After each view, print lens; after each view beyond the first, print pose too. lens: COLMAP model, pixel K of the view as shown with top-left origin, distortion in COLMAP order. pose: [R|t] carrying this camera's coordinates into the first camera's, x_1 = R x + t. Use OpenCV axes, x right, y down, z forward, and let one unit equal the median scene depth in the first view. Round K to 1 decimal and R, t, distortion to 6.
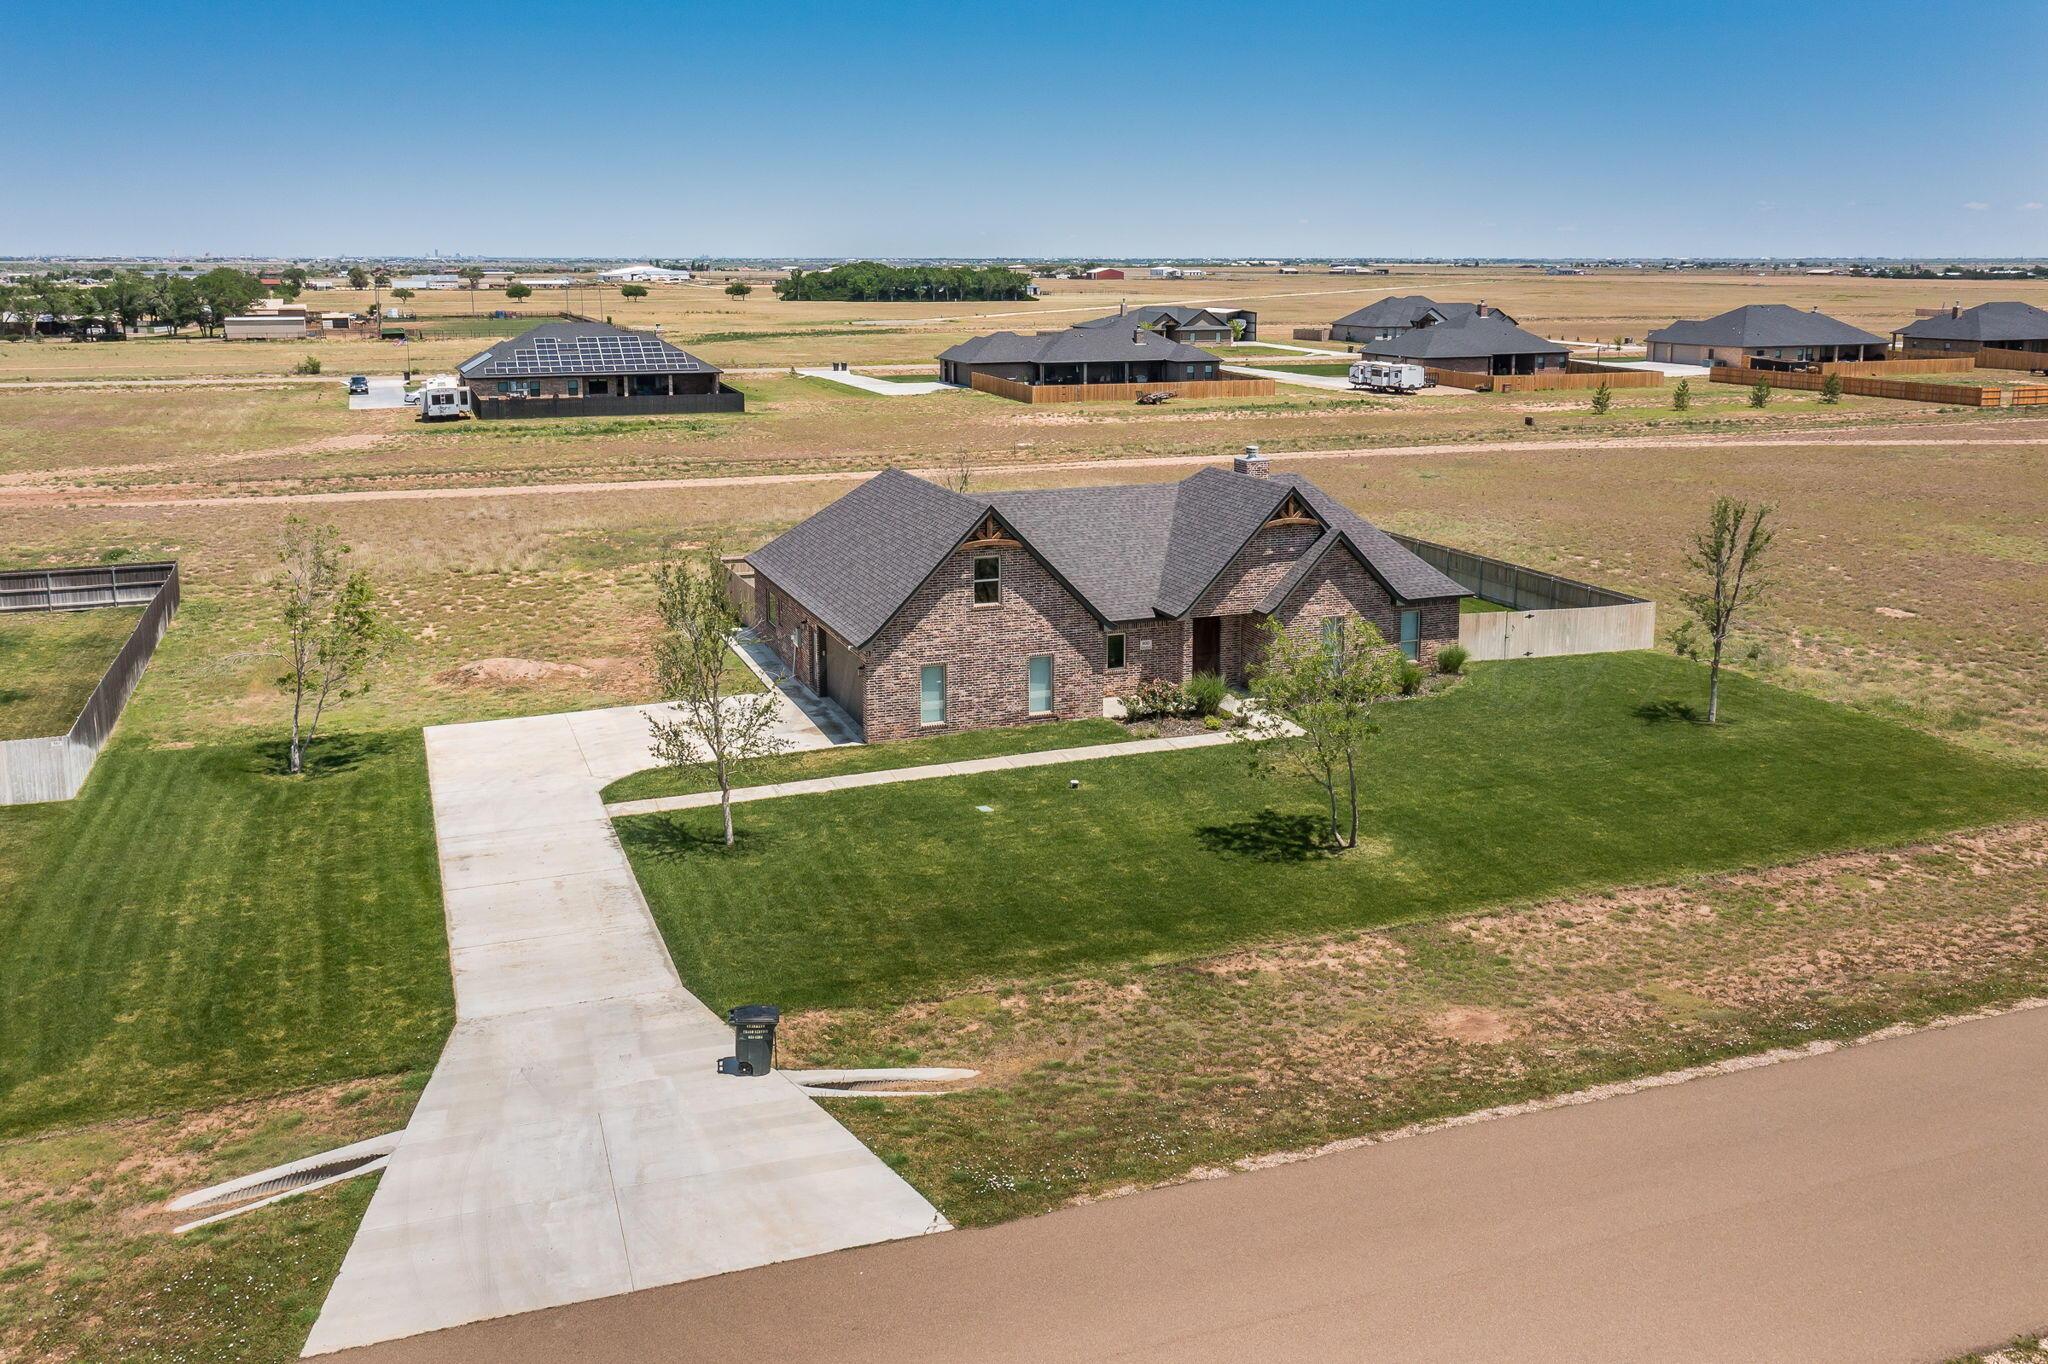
lens RADIAL K [[1725.4, 0, 1018.1], [0, 1725.4, 577.8], [0, 0, 1]] dist [-0.007843, -0.001250]
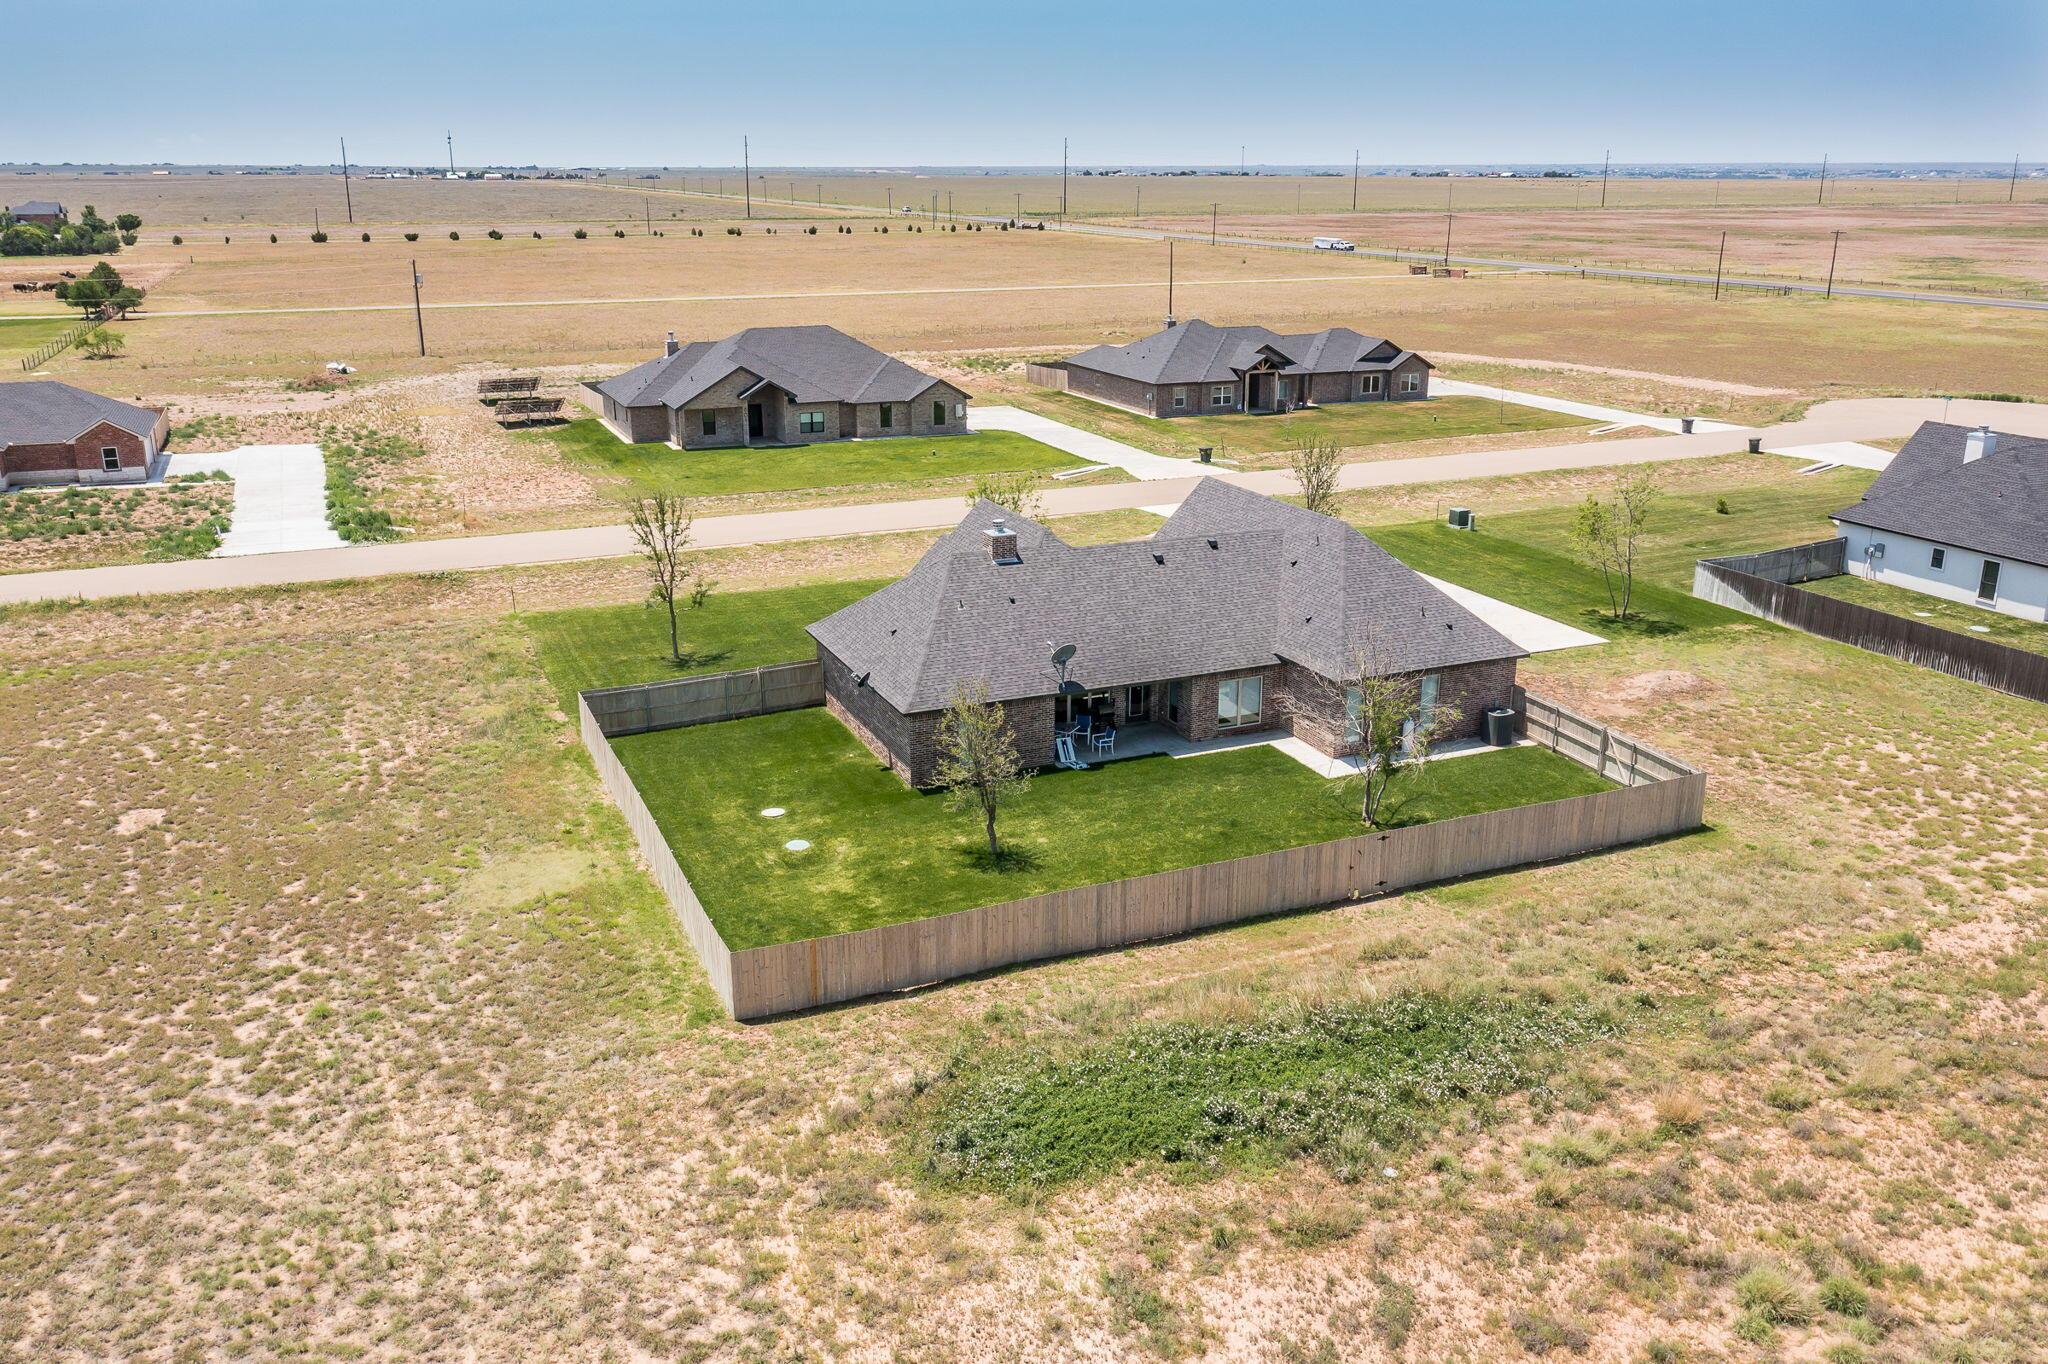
lens RADIAL K [[1648.7, 0, 1024.0], [0, 1648.7, 682.0], [0, 0, 1]] dist [-0.002740, 0.005552]
pose [[-0.998705, 0.018990, -0.047188, 0.203744], [-0.005136, 0.885314, 0.464965, -0.534815], [0.050606, 0.464606, -0.884070, 2.311290]]
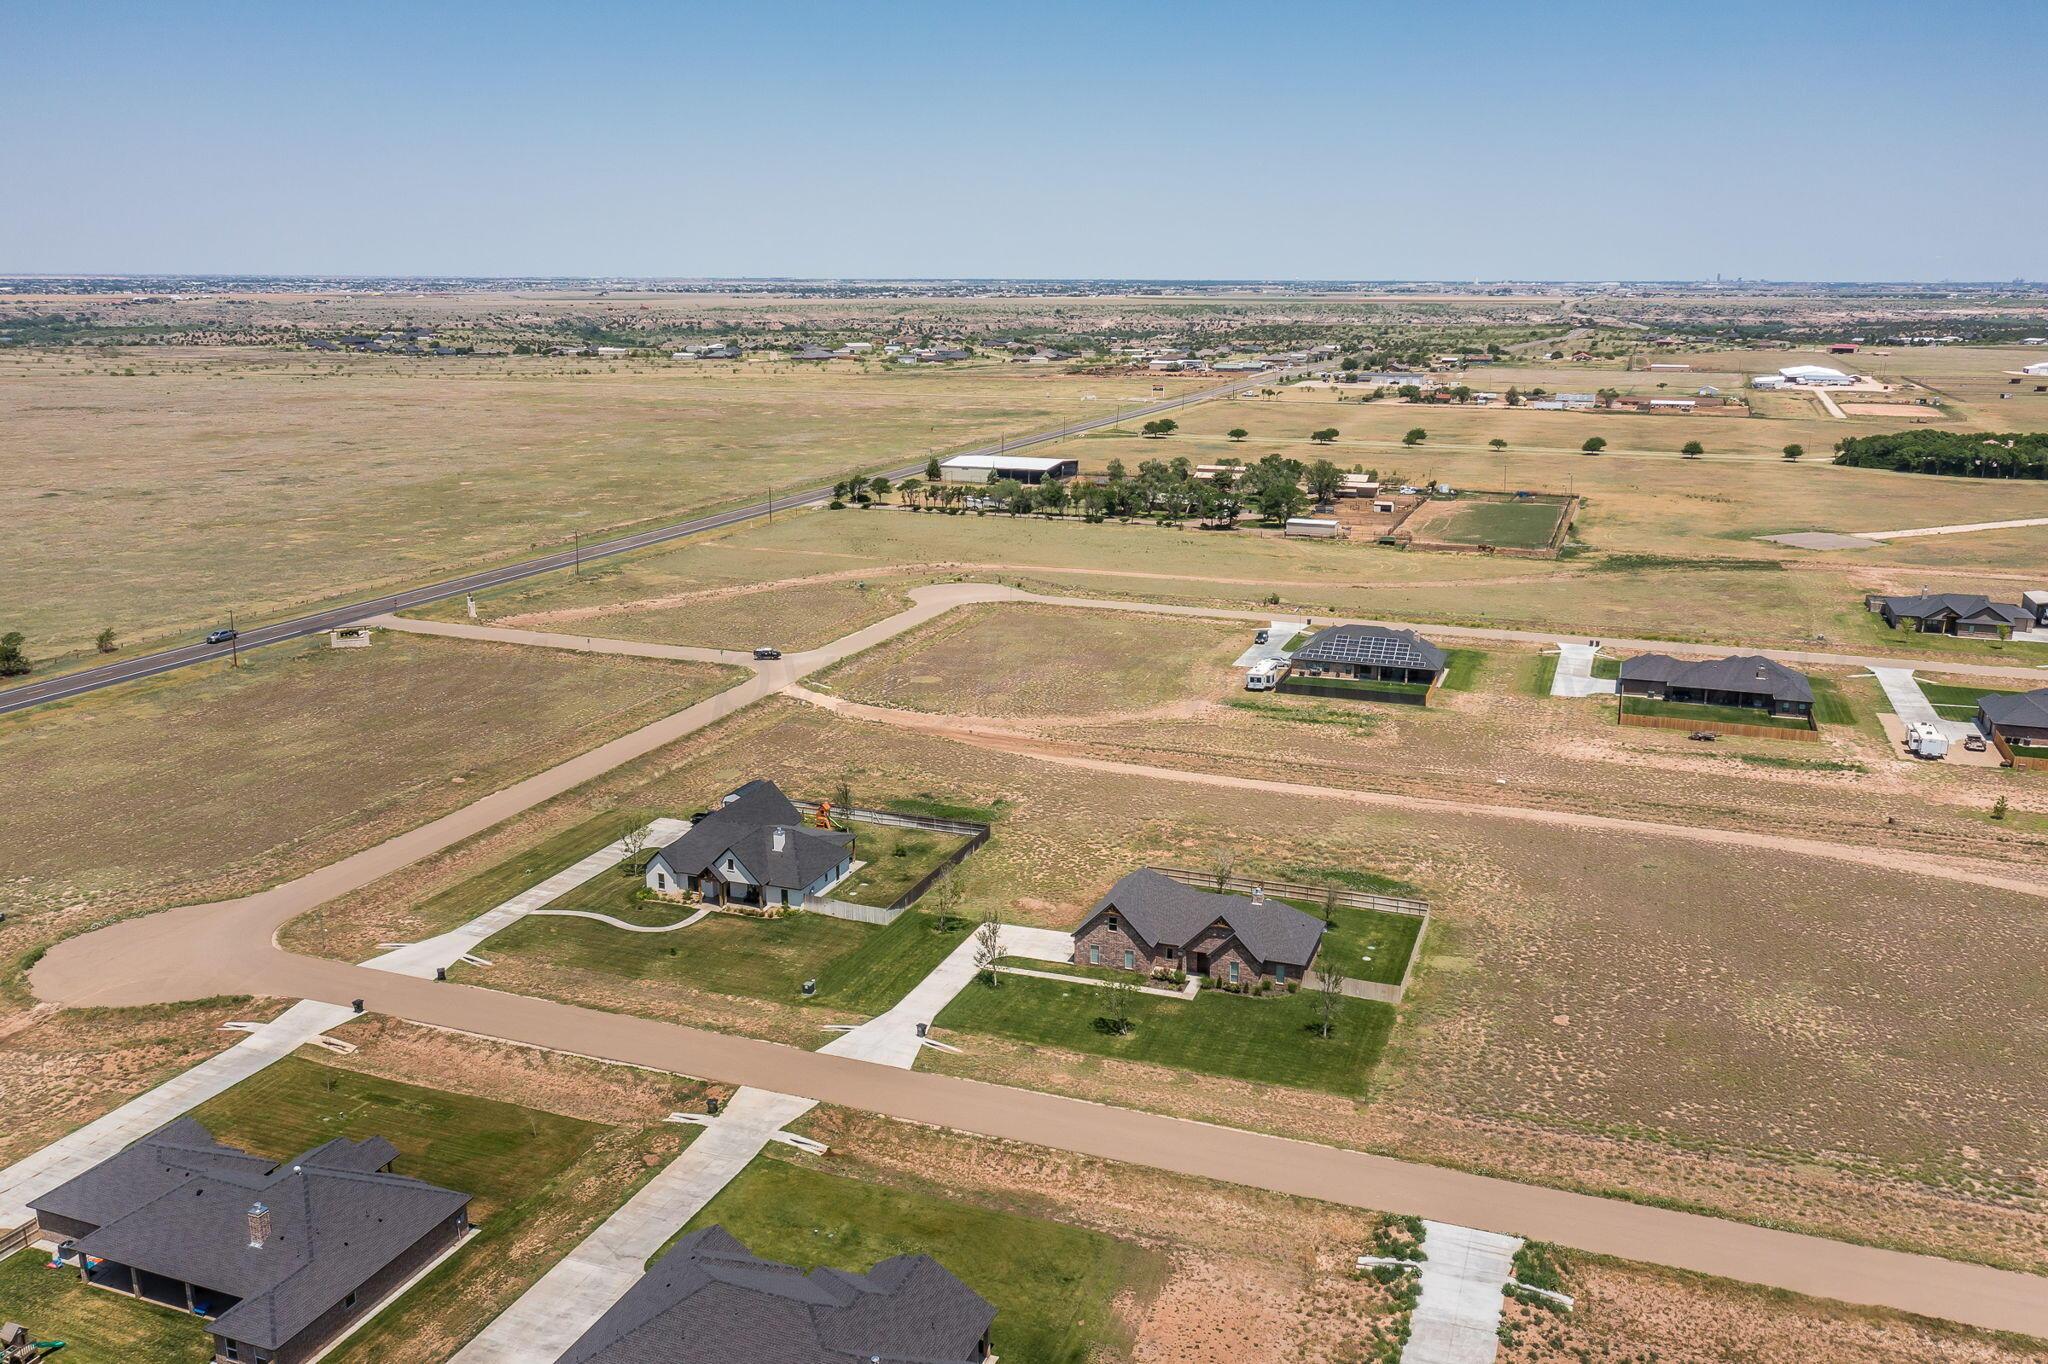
lens RADIAL K [[1620.7, 0, 1015.0], [0, 1620.7, 681.3], [0, 0, 1]] dist [0.003410, -0.001707]
pose [[0.750436, 0.159658, -0.641370, 1.743587], [-0.120671, 0.987172, 0.104549, -0.753626], [0.649834, -0.001063, 0.760075, -1.436587]]
